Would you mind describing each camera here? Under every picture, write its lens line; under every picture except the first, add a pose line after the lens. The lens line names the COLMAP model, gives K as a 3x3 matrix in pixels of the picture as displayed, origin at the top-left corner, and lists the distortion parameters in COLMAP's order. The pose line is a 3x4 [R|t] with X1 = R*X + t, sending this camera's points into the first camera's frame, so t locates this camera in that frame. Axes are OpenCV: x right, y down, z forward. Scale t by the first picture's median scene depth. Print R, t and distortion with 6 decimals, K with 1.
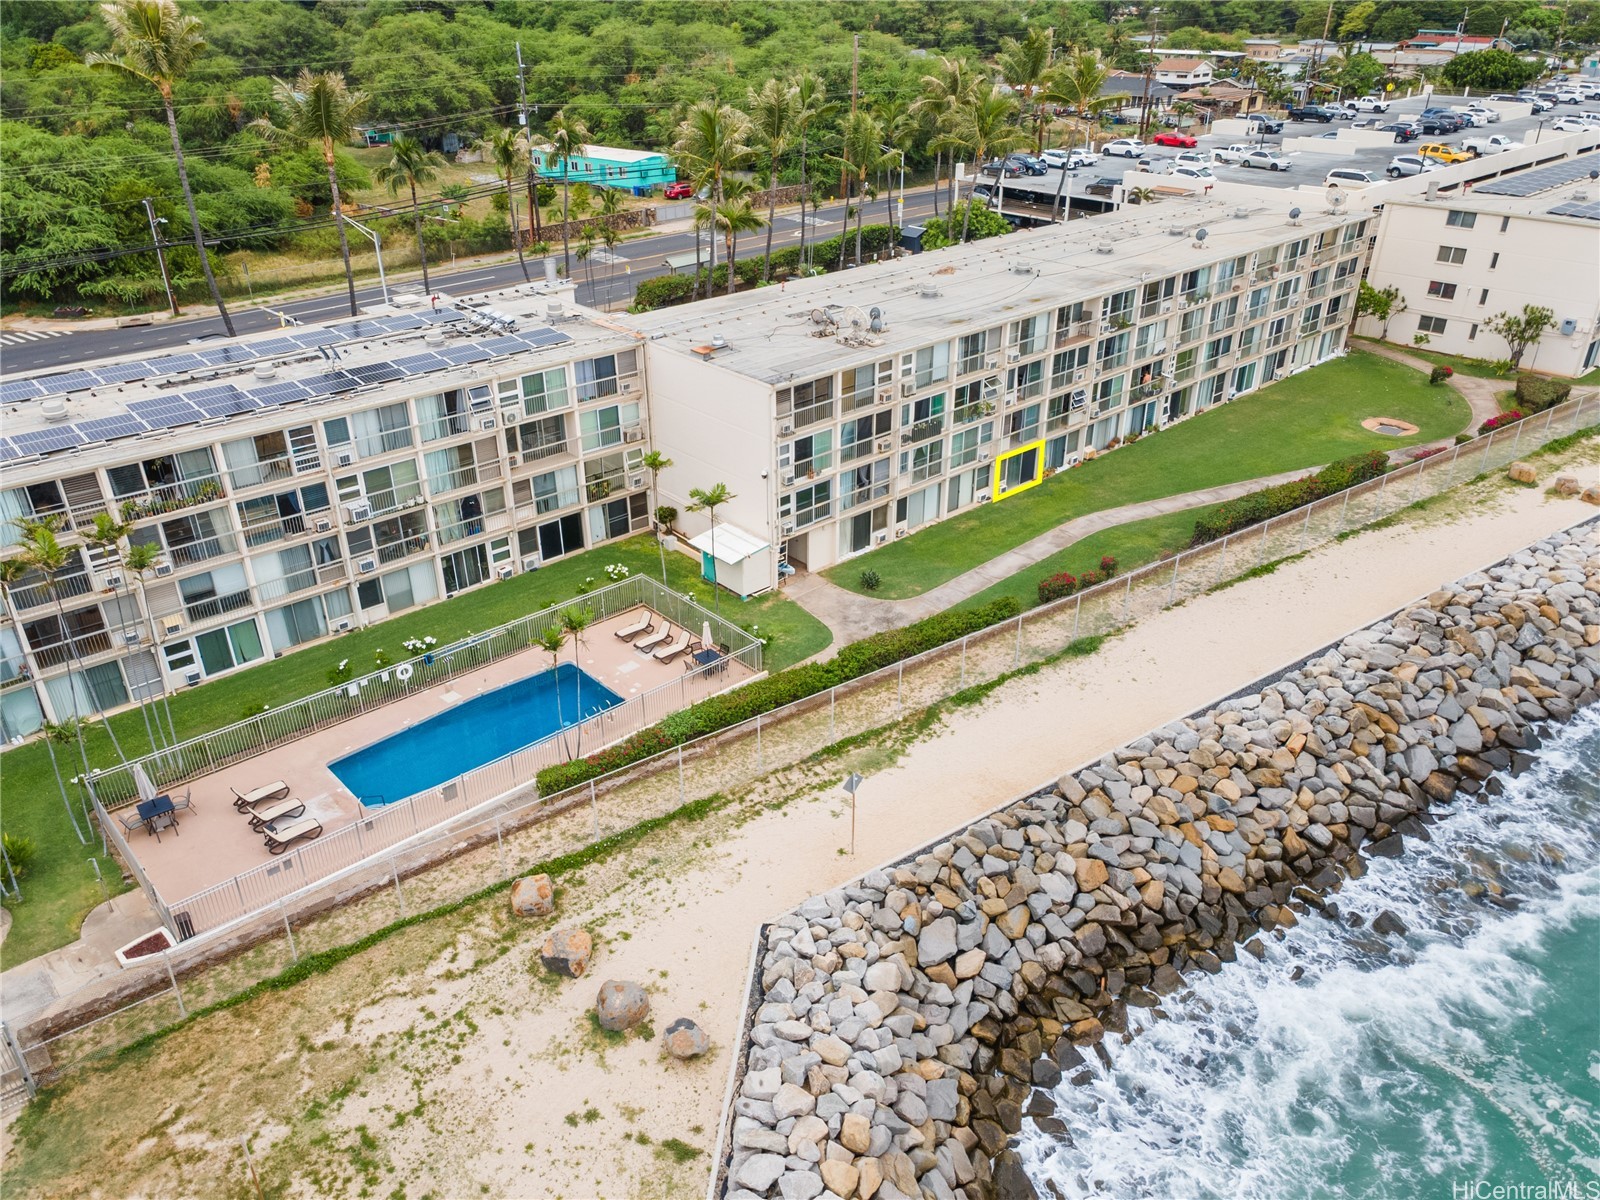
lens RADIAL K [[1171.6, 0, 800.0], [0, 1171.6, 600.0], [0, 0, 1]] dist [0.006323, 0.070999]
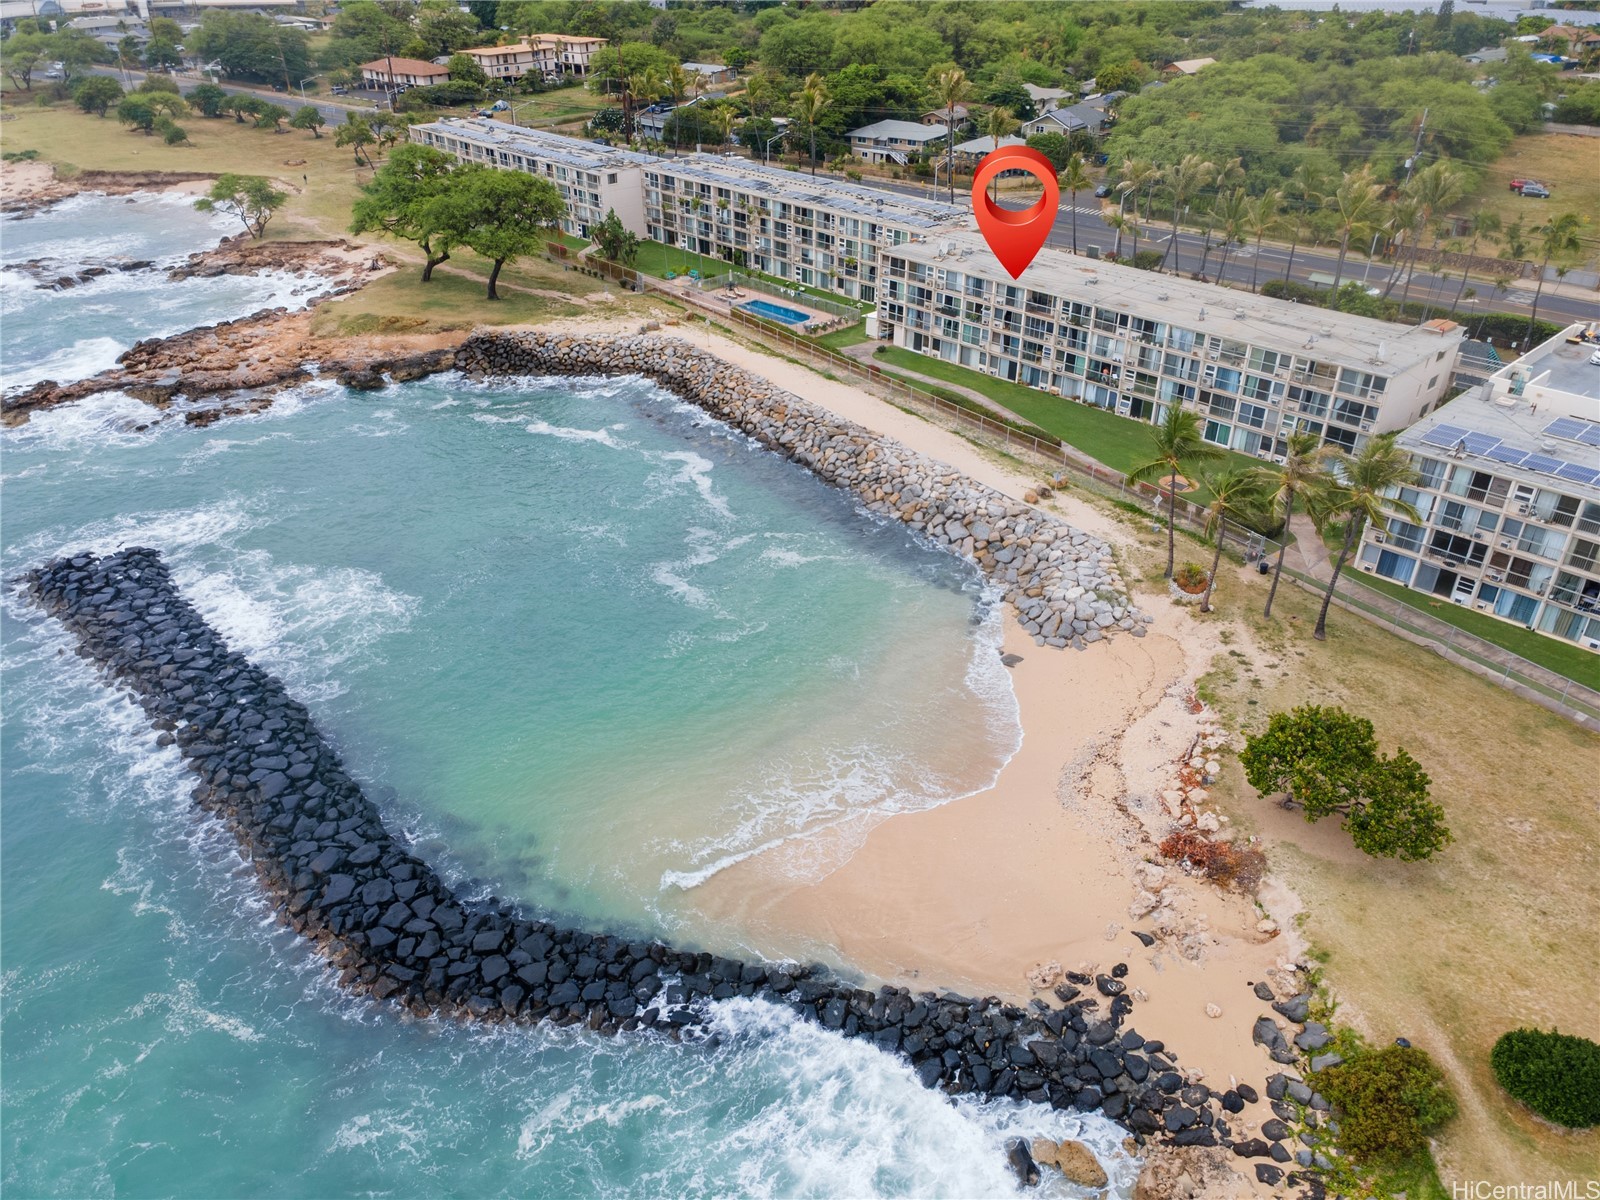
lens RADIAL K [[1171.6, 0, 800.0], [0, 1171.6, 600.0], [0, 0, 1]] dist [0.006323, 0.070999]
pose [[0.031849, 0.513100, -0.857738, 2.362868], [-0.473935, 0.763314, 0.439018, -0.594813], [0.879984, 0.392530, 0.267487, 0.433785]]
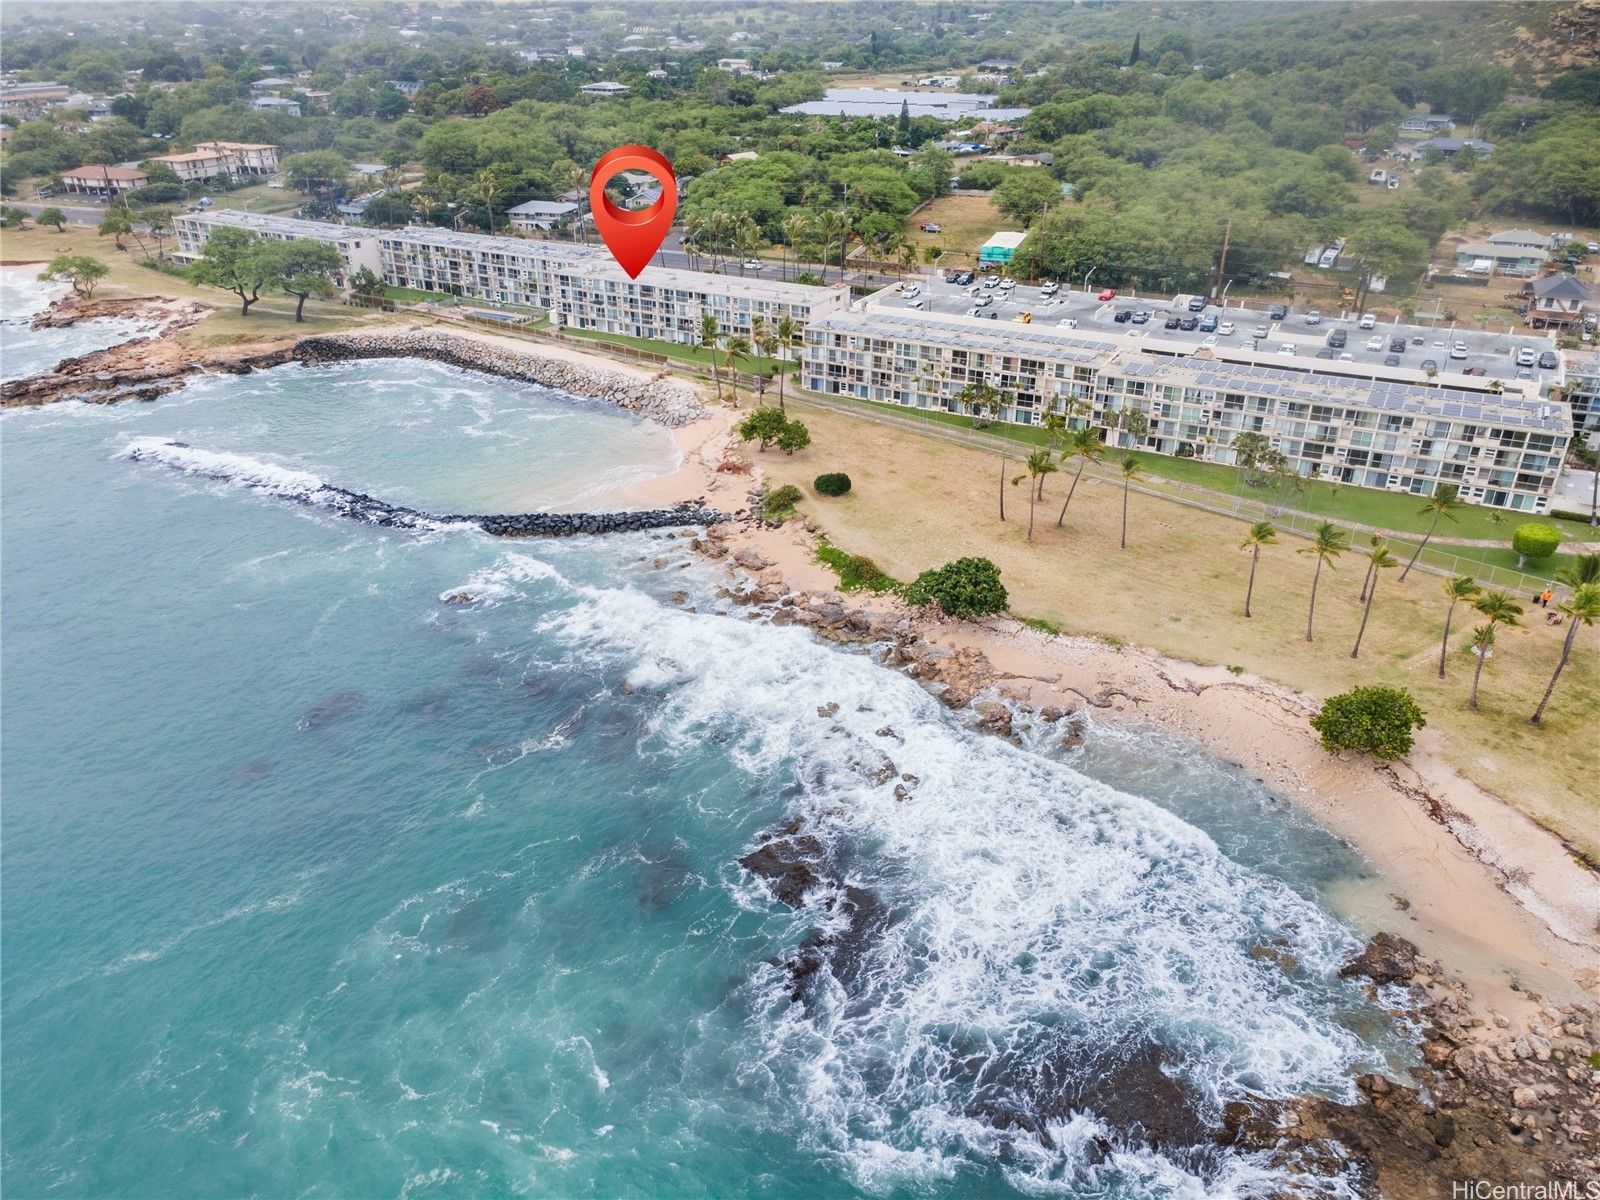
lens RADIAL K [[1171.6, 0, 800.0], [0, 1171.6, 600.0], [0, 0, 1]] dist [0.006323, 0.070999]
pose [[0.336679, 0.433873, -0.835704, 4.180608], [-0.450836, 0.853455, 0.261461, -0.654054], [0.826676, 0.288737, 0.482946, -0.000739]]
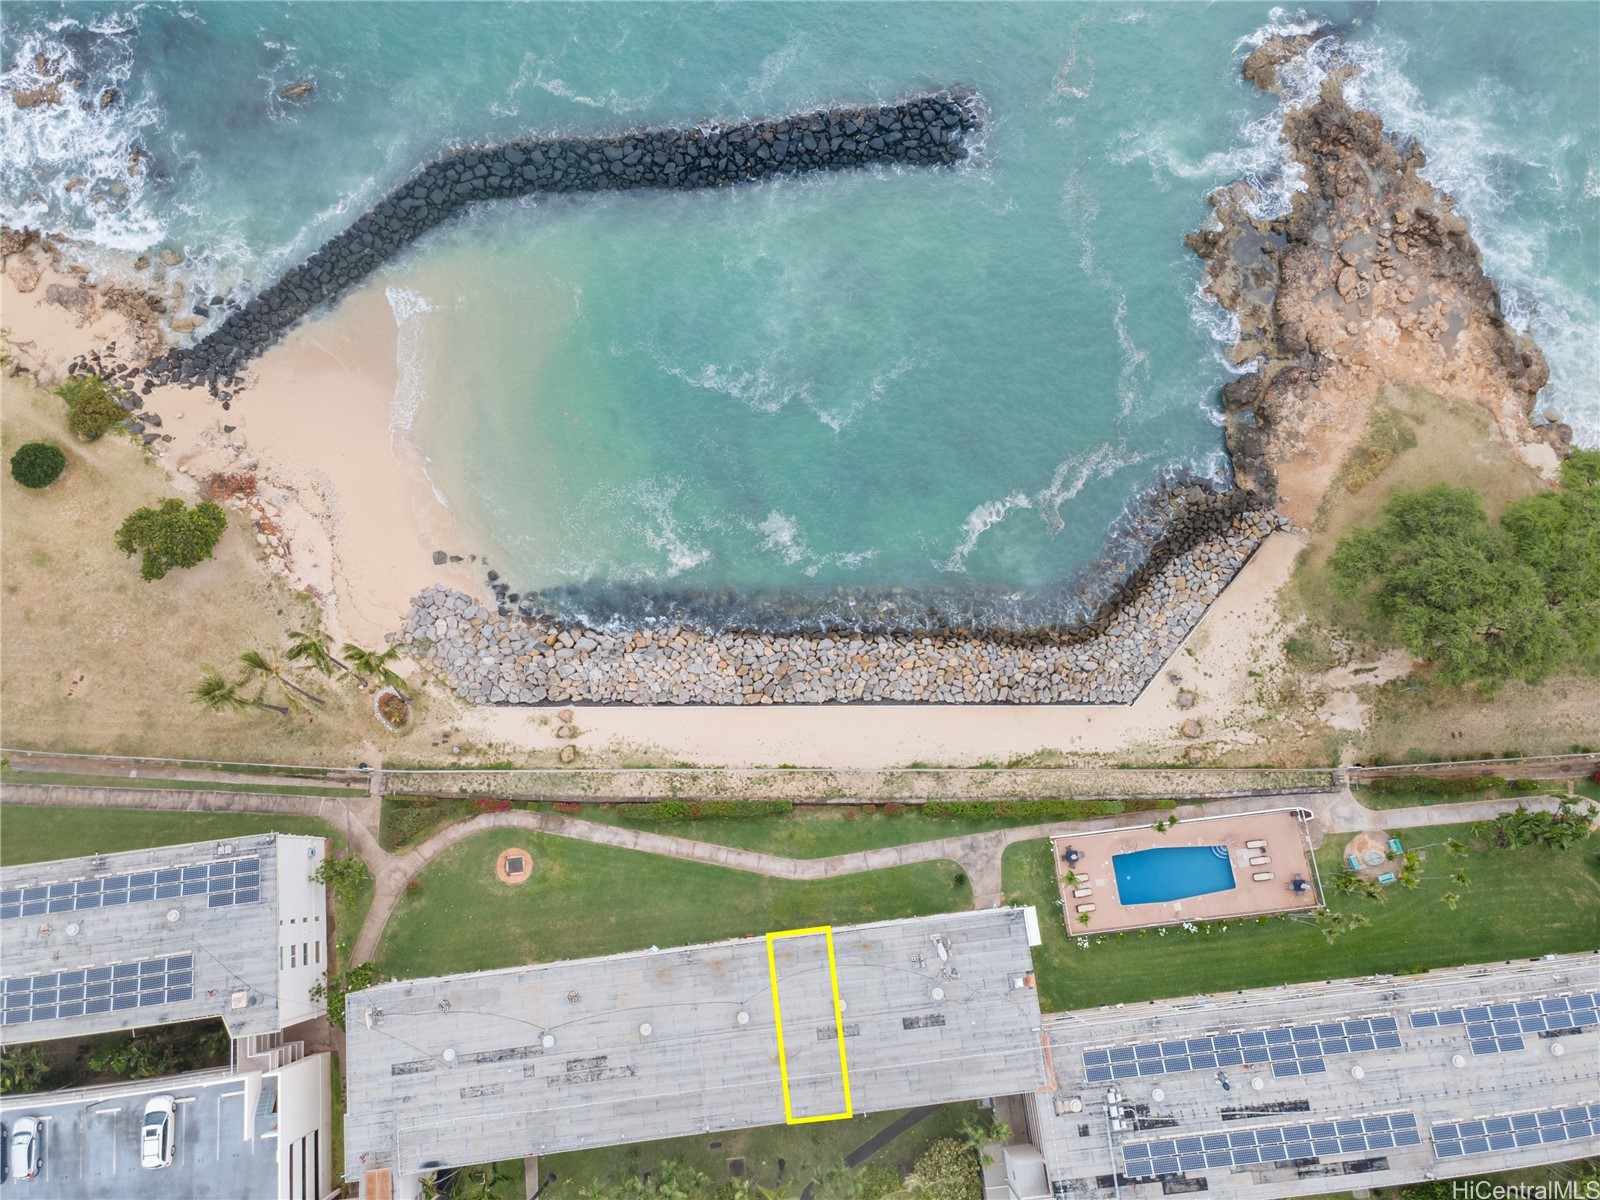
lens RADIAL K [[1171.6, 0, 800.0], [0, 1171.6, 600.0], [0, 0, 1]] dist [0.006323, 0.070999]
pose [[-0.818342, -0.560055, 0.129053, 0.289515], [0.281193, -0.194324, 0.939771, -1.853694], [-0.501246, 0.805342, 0.316507, 0.151684]]
